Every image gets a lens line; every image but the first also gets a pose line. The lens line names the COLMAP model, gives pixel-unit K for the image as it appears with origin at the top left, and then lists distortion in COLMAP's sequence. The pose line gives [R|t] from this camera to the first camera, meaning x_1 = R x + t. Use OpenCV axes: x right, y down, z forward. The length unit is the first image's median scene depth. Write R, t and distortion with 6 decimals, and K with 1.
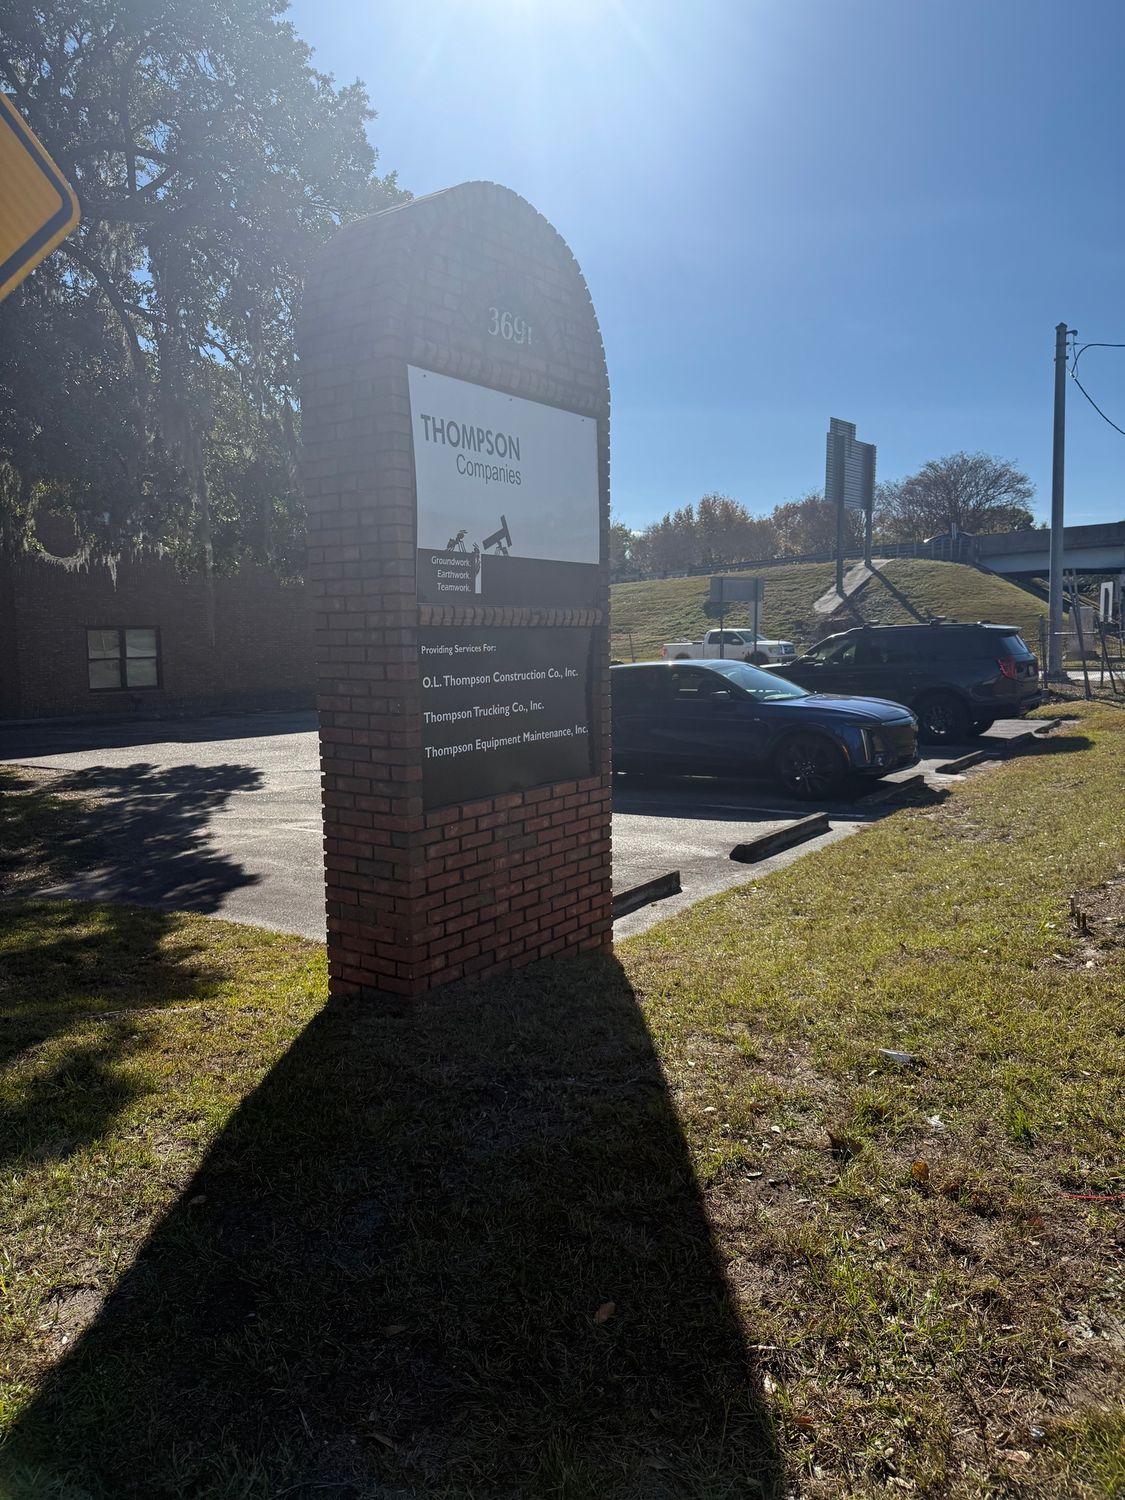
lens RADIAL K [[1063.8, 0, 563.4], [0, 1063.8, 753.7], [0, 0, 1]] dist [0.101211, -0.006629]
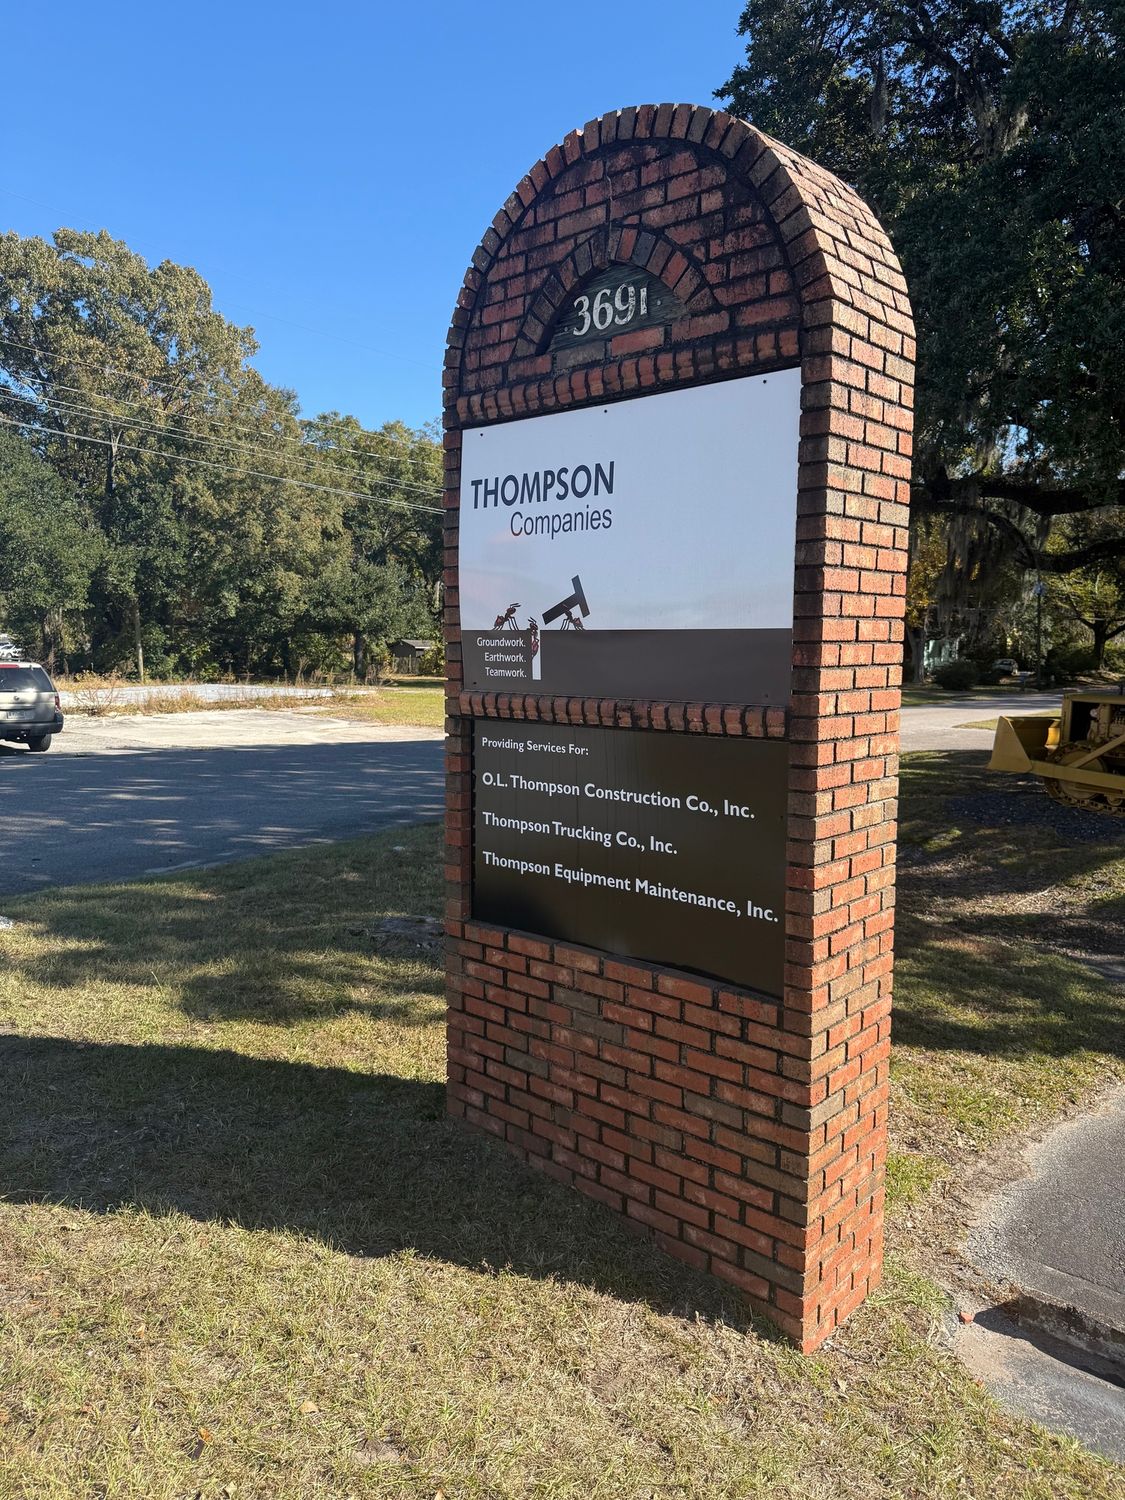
lens RADIAL K [[1063.8, 0, 560.3], [0, 1063.8, 740.6], [0, 0, 1]] dist [0.101211, -0.006629]
pose [[-0.127328, 0.101974, -0.986605, 0.693032], [-0.115115, 0.986460, 0.116815, -0.197767], [0.985158, 0.128447, -0.113866, 1.101980]]
